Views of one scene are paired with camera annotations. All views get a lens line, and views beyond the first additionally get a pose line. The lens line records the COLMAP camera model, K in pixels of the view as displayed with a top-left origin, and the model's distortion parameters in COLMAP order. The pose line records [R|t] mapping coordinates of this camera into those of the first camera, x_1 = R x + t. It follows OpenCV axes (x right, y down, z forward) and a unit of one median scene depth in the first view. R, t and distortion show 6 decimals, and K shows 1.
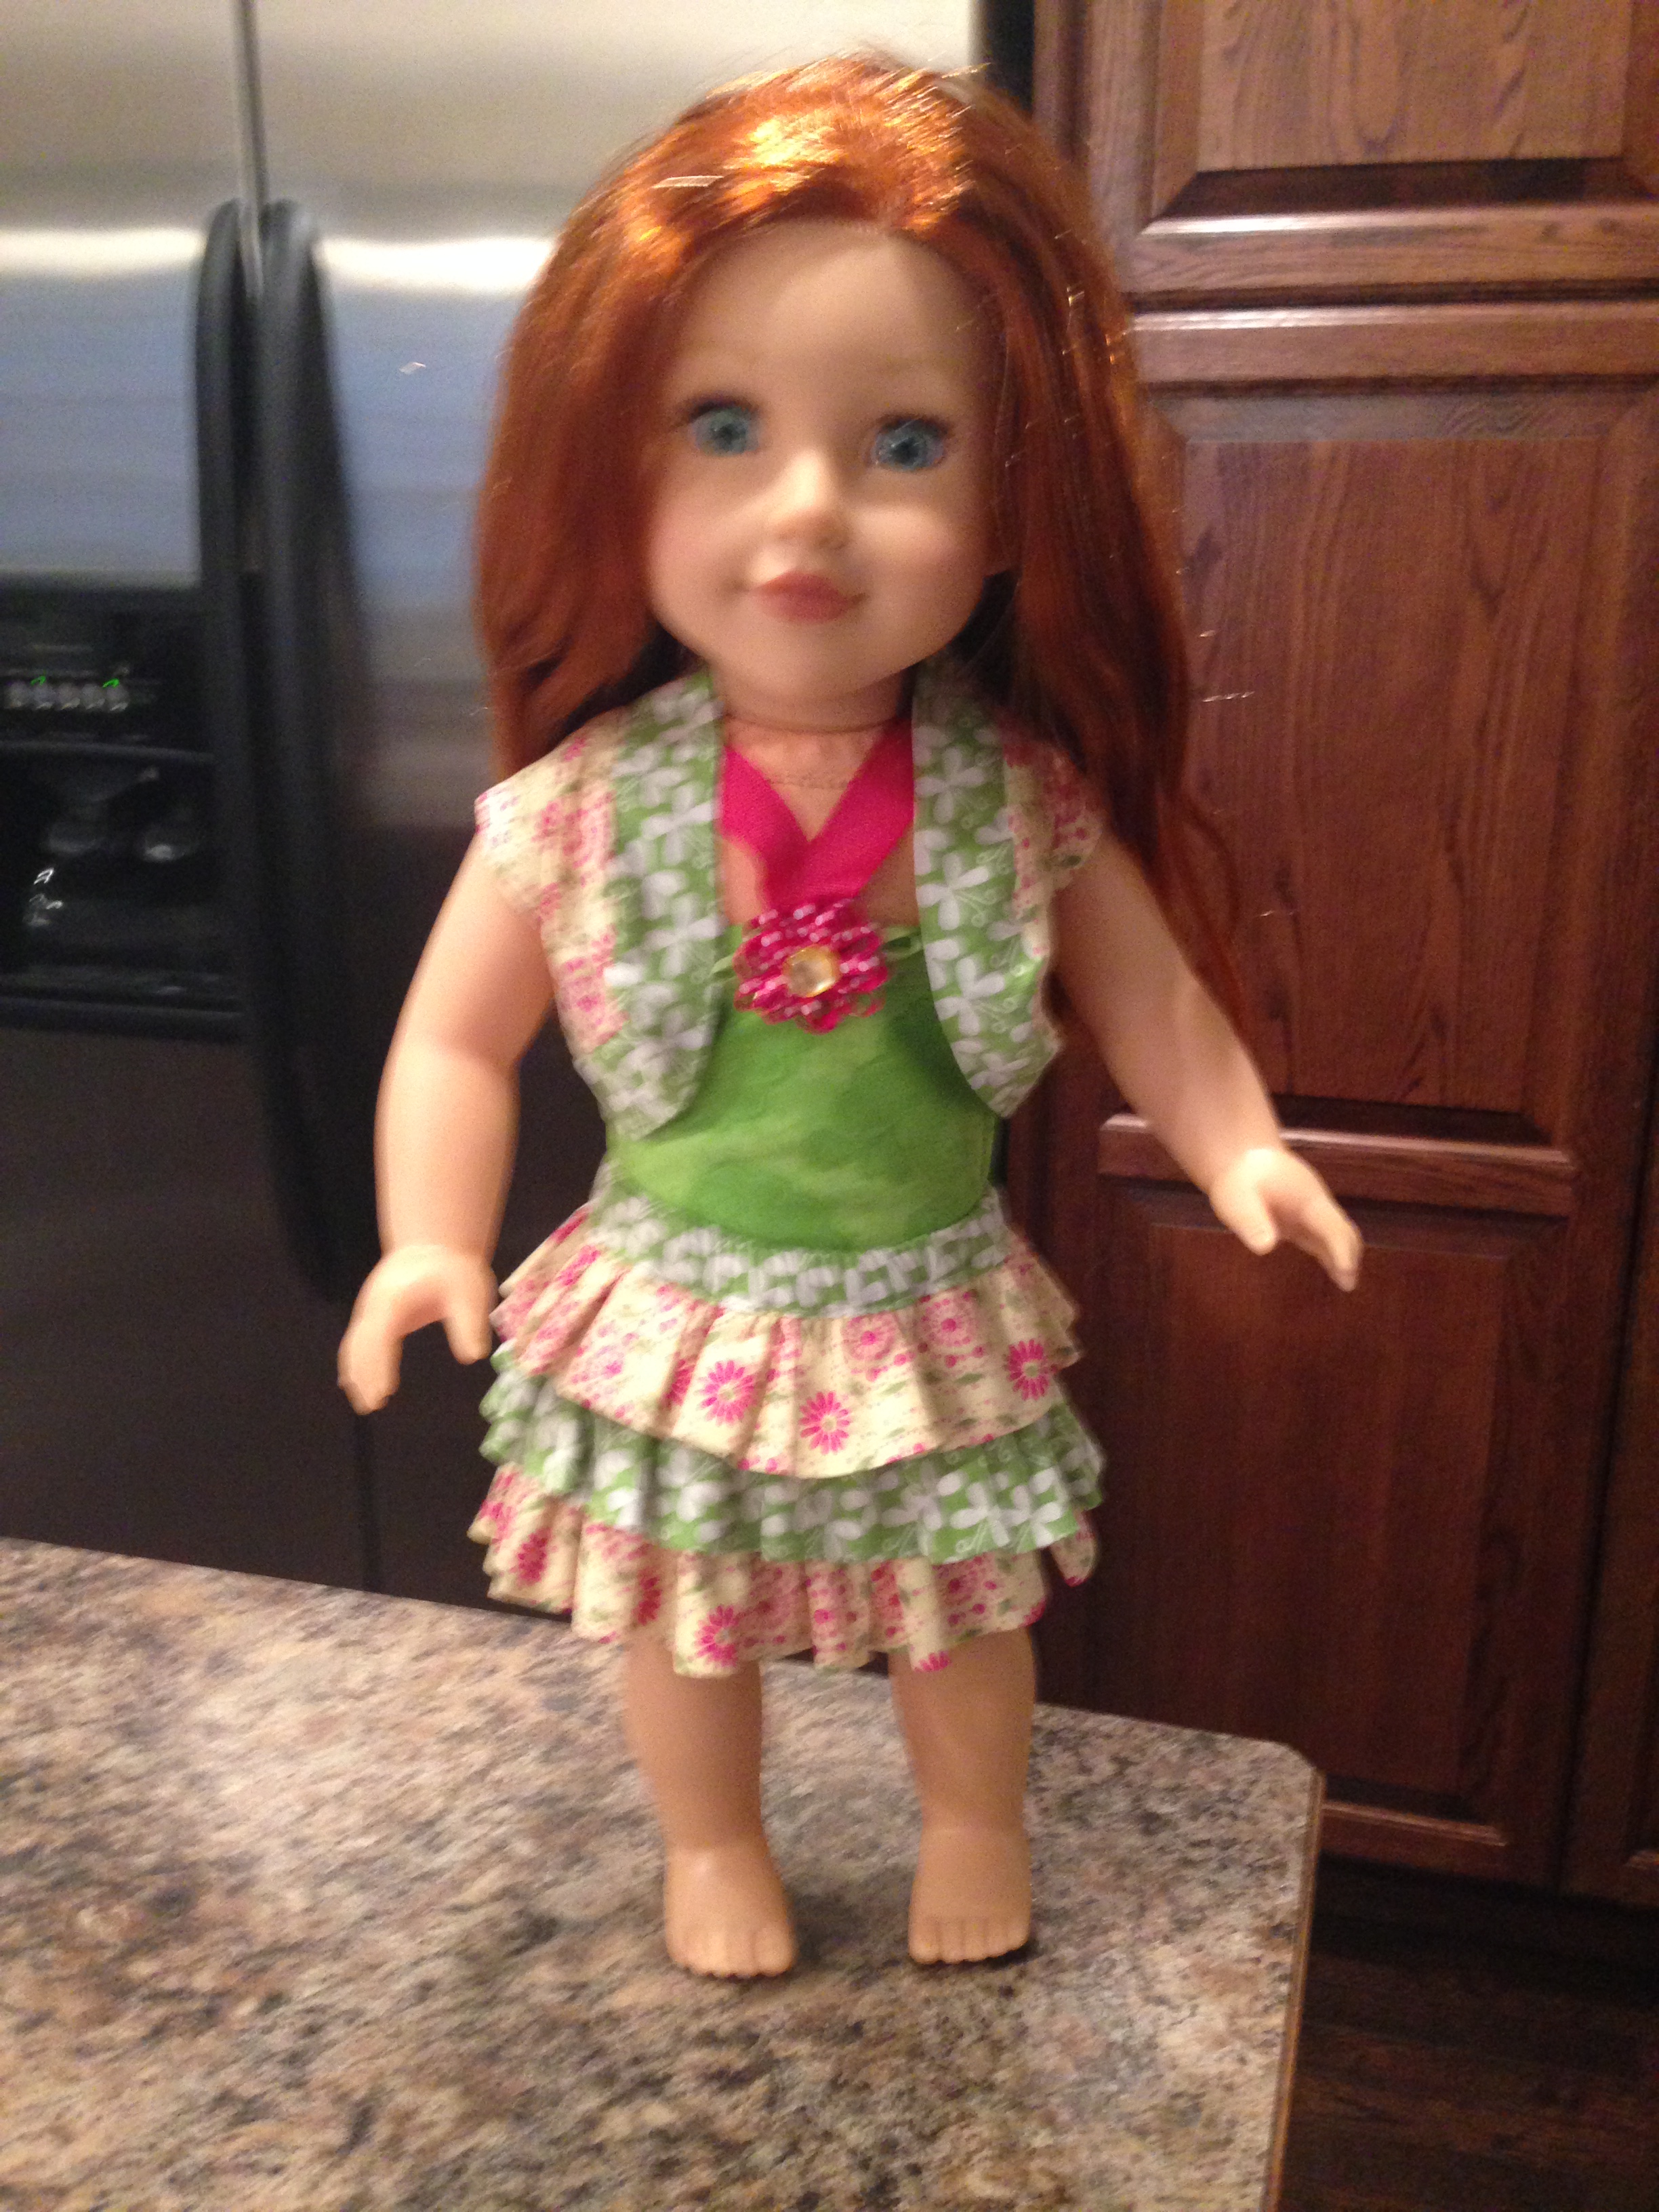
lens RADIAL K [[1995.1, 0, 818.8], [0, 1995.1, 1088.1], [0, 0, 1]] dist [0.077596, -0.144254]
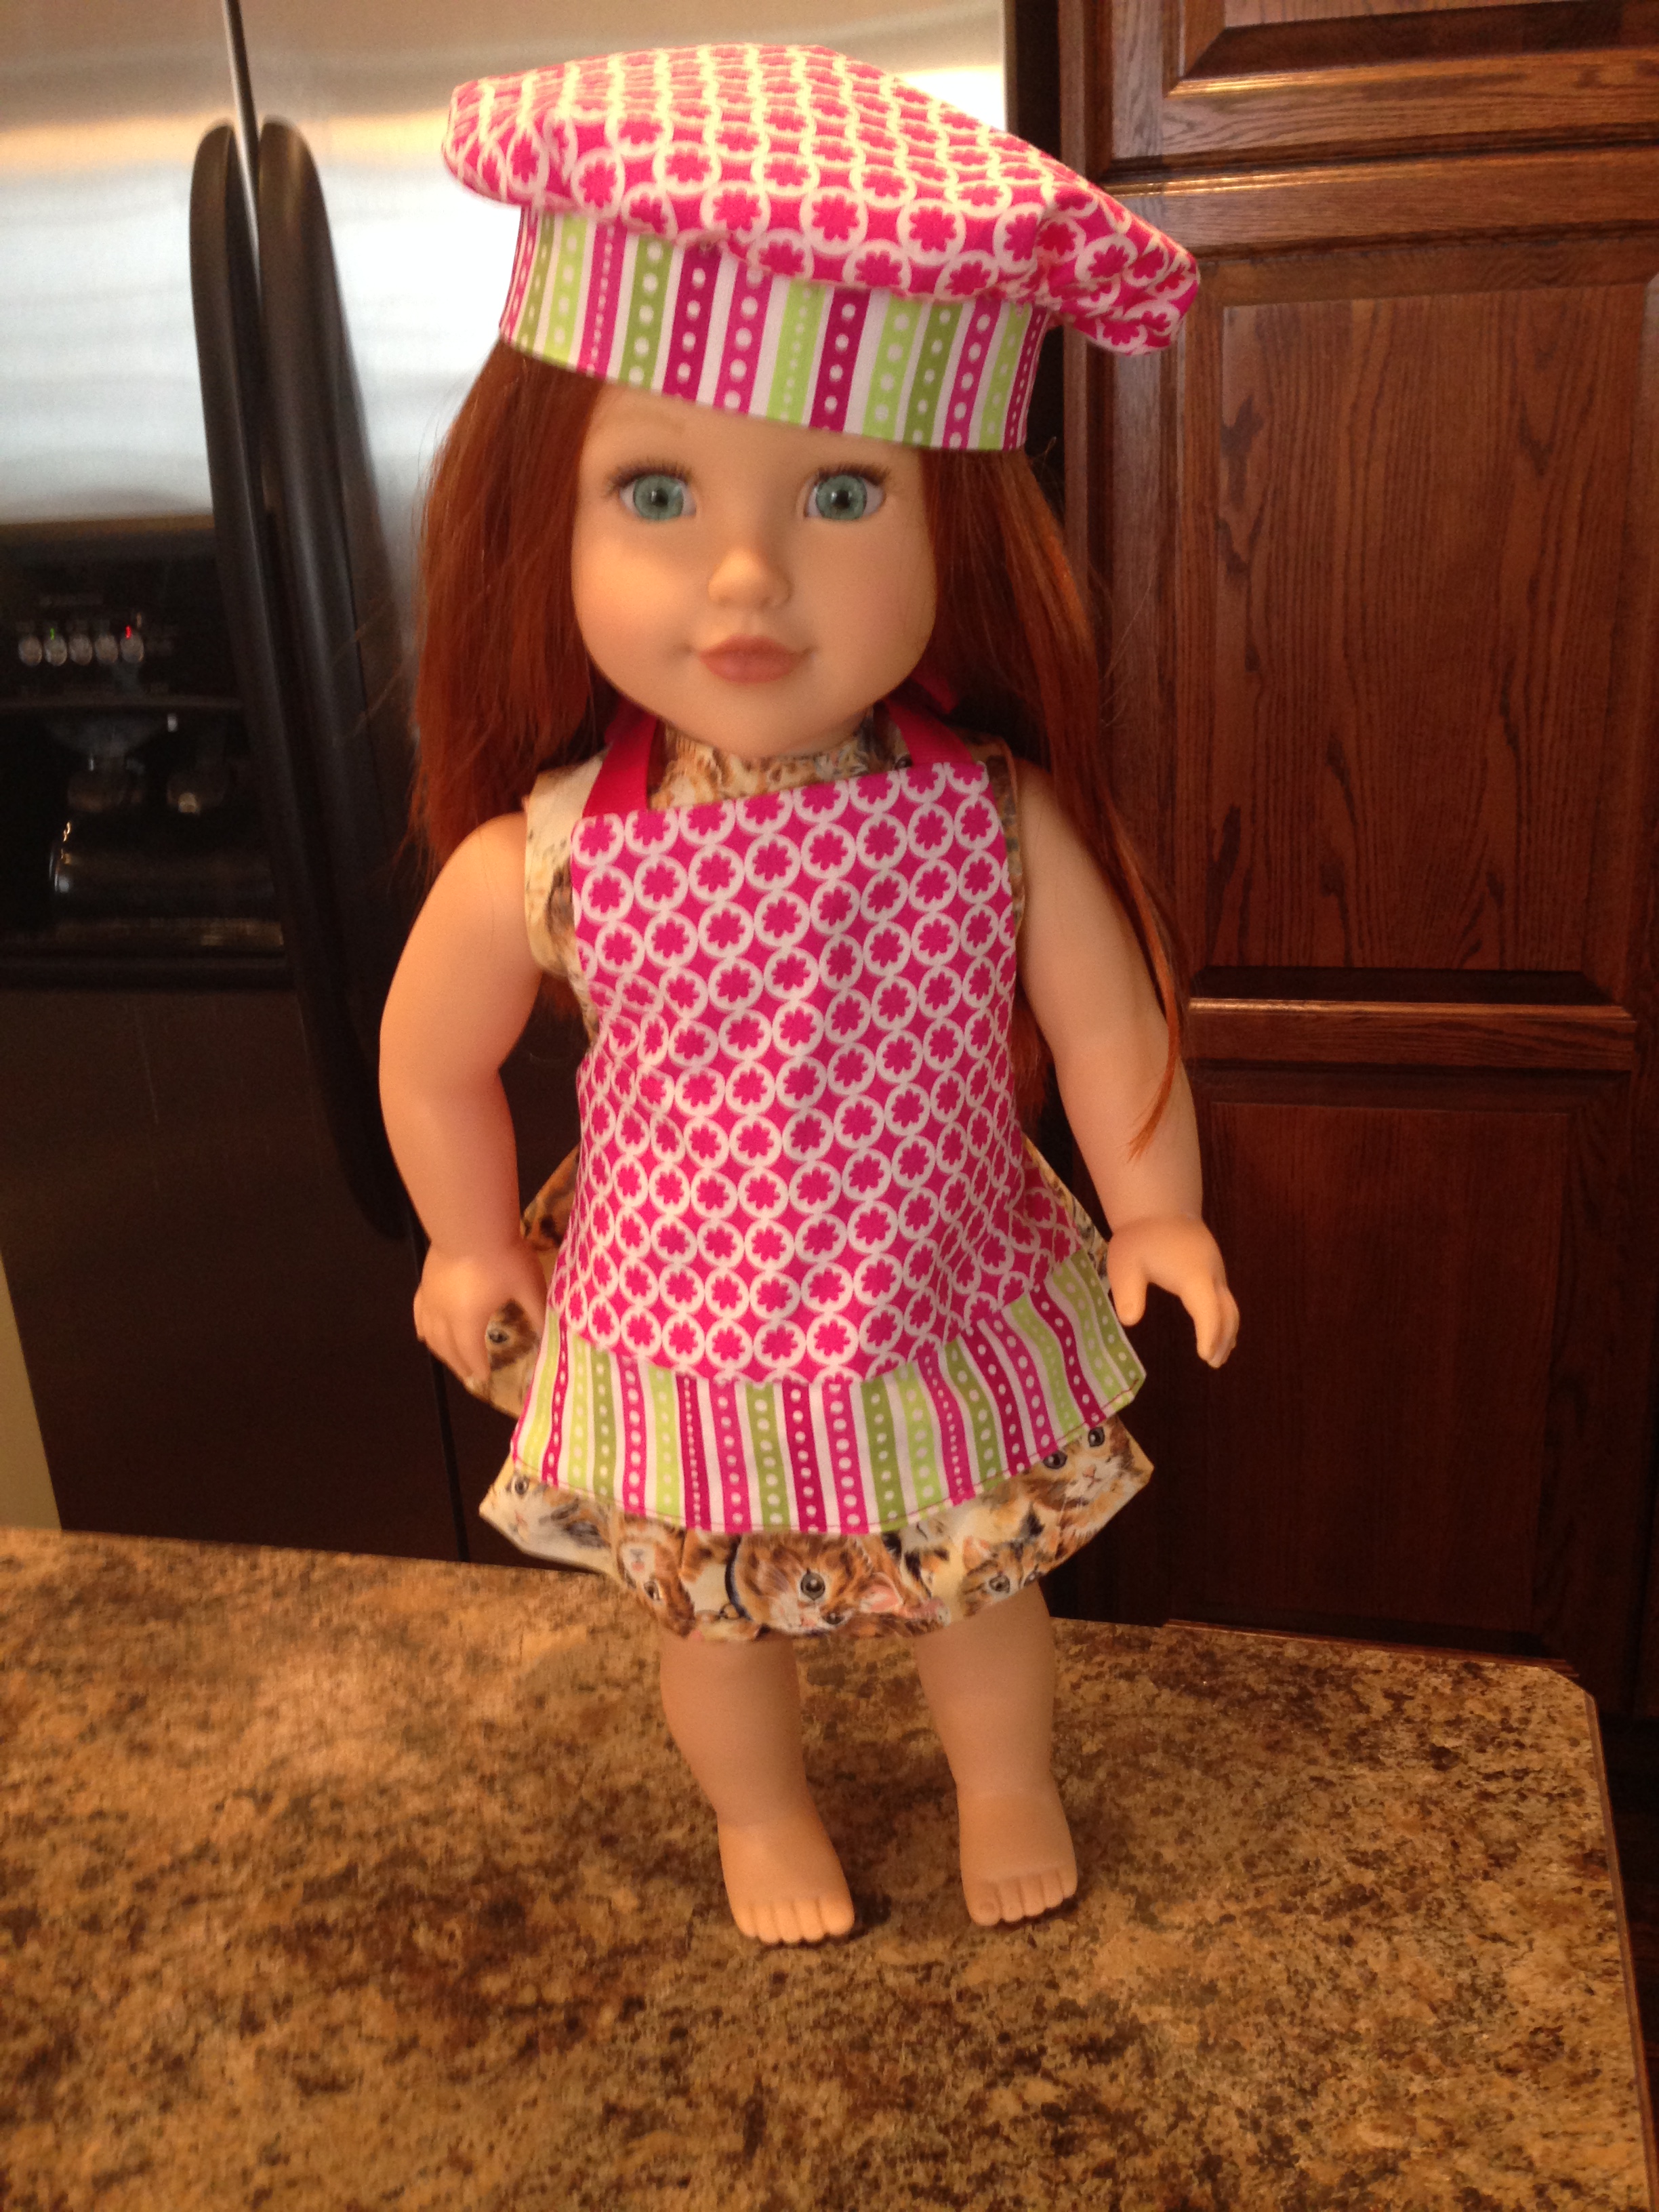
lens RADIAL K [[1995.1, 0, 835.7], [0, 1995.1, 1093.0], [0, 0, 1]] dist [0.077596, -0.144254]
pose [[0.997147, -0.070401, 0.027232, -0.141058], [0.068385, 0.995271, 0.068987, -0.060053], [-0.031960, -0.066928, 0.997246, 0.011502]]
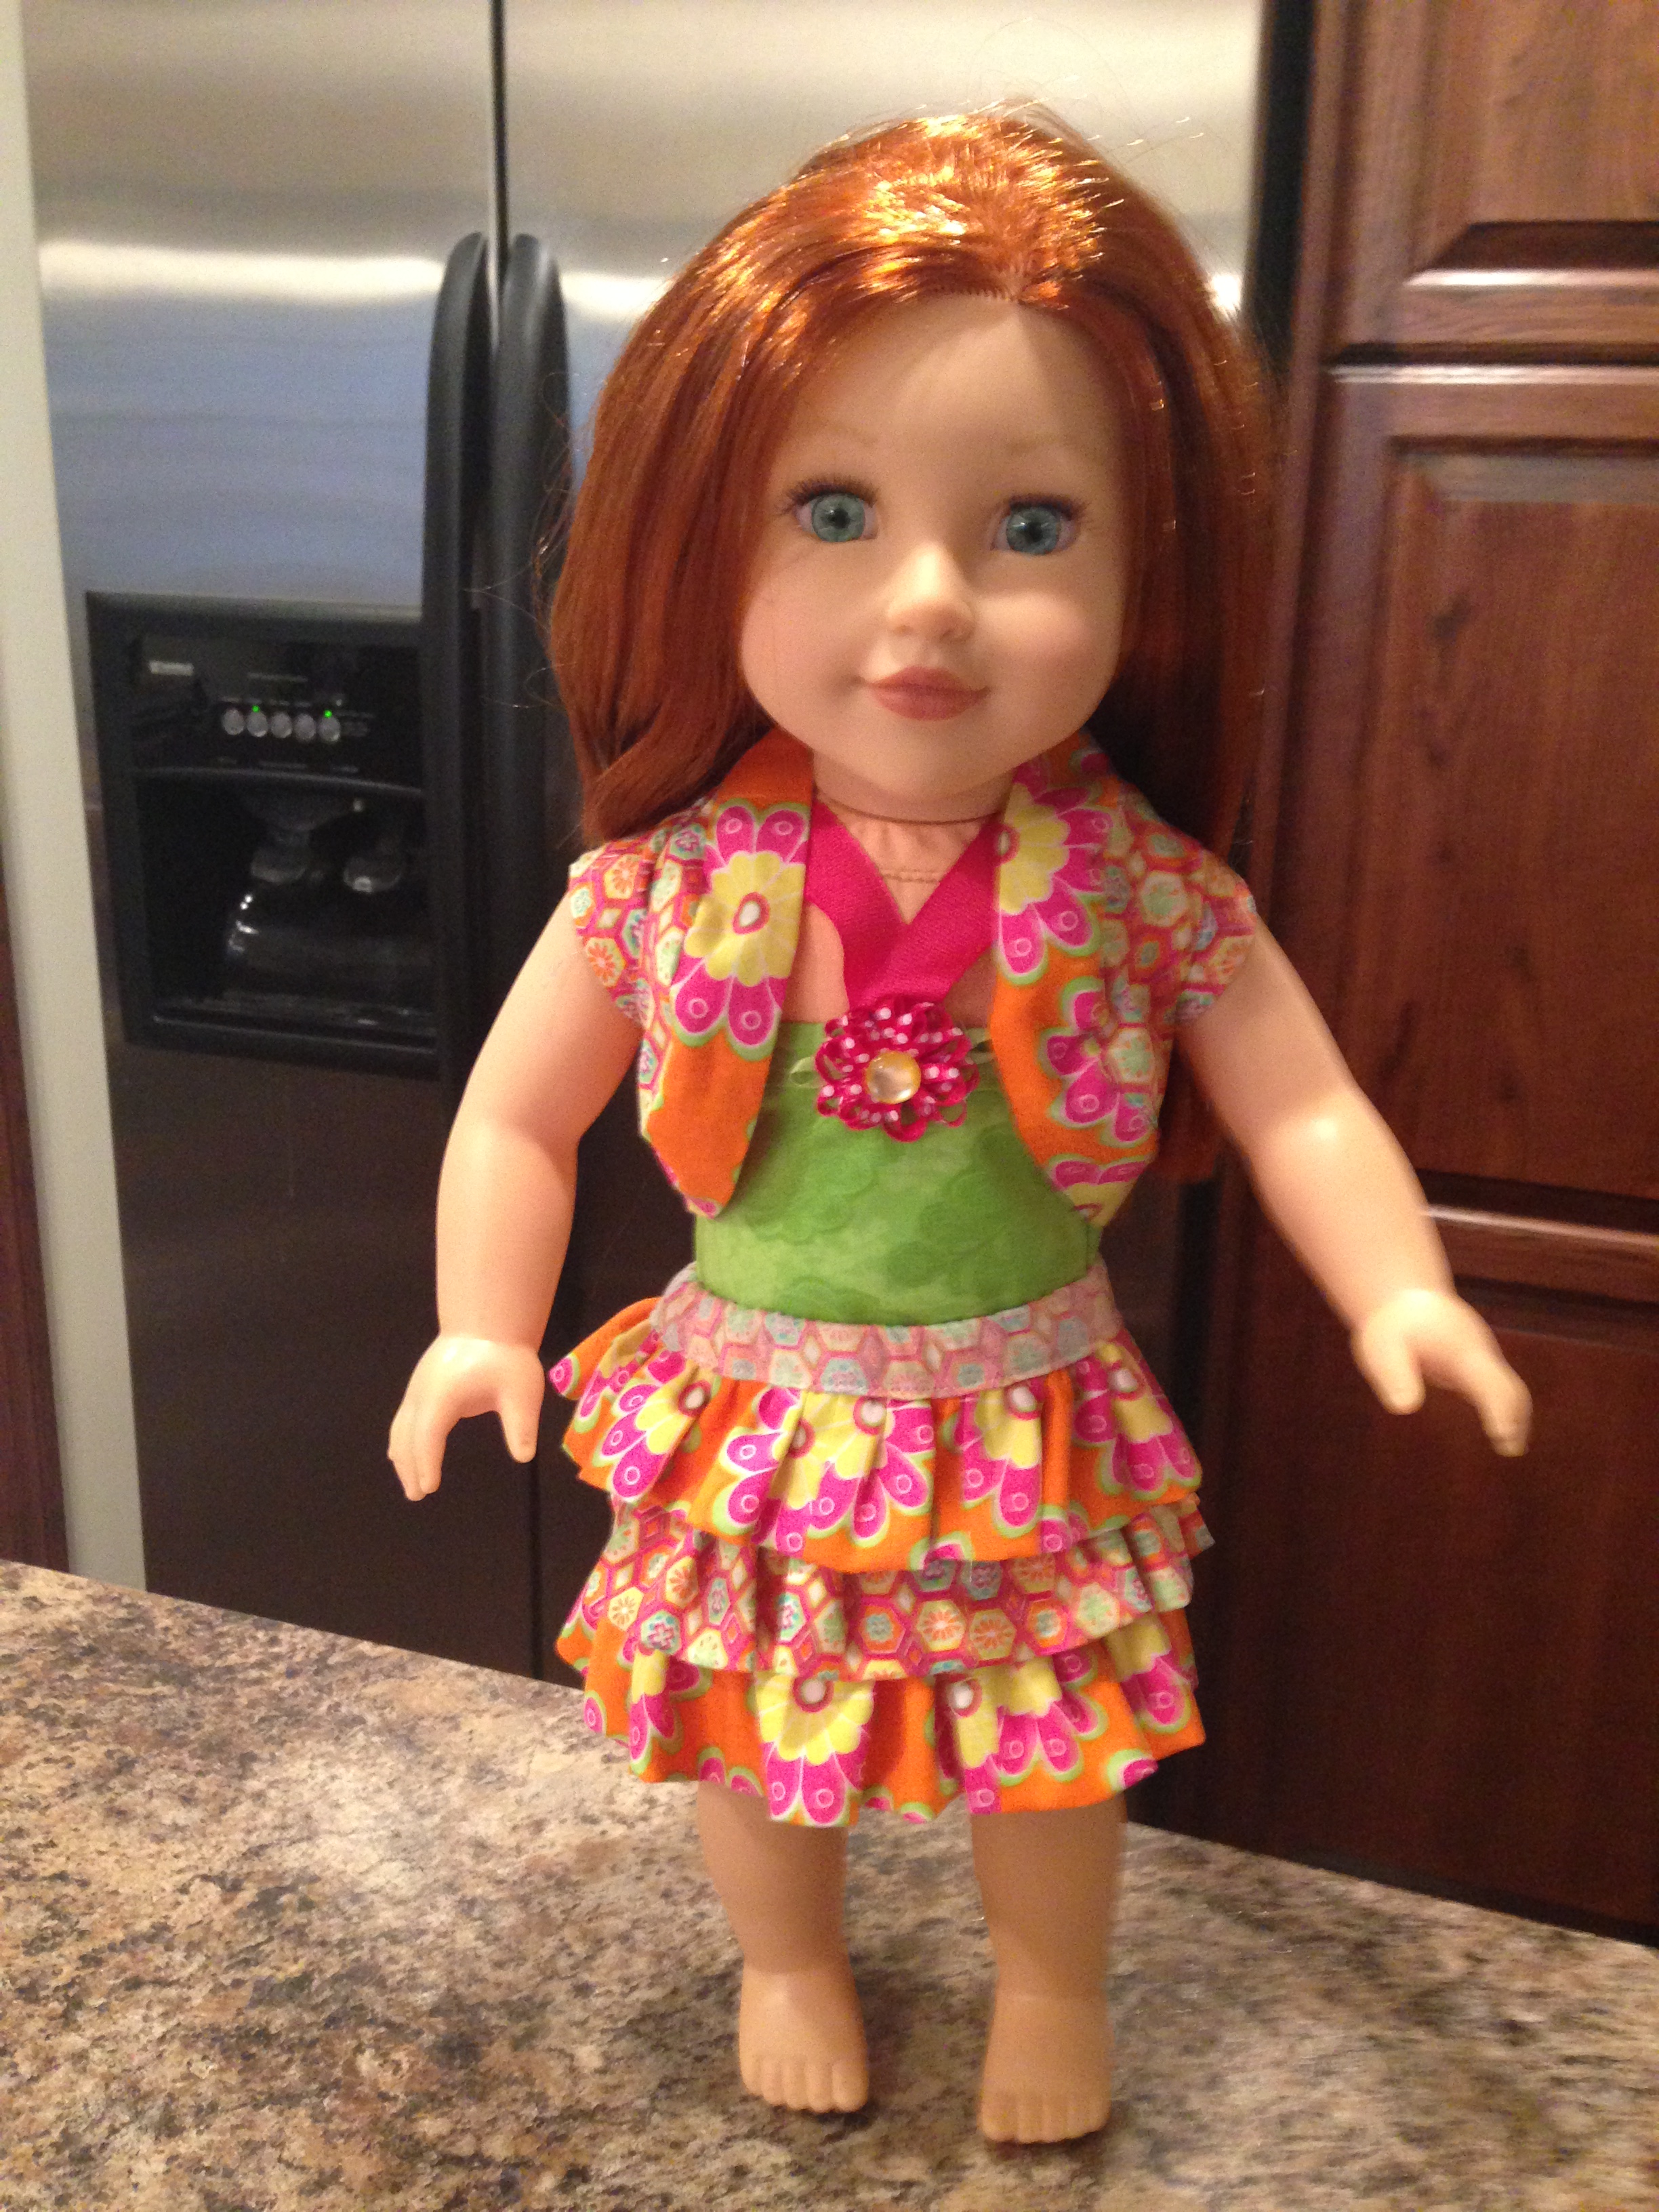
lens RADIAL K [[1995.1, 0, 833.5], [0, 1995.1, 1104.1], [0, 0, 1]] dist [0.077596, -0.144254]
pose [[0.997459, 0.047453, -0.053136, -0.110020], [-0.048057, 0.998793, -0.010147, -0.027851], [0.052590, 0.012675, 0.998536, 0.071518]]
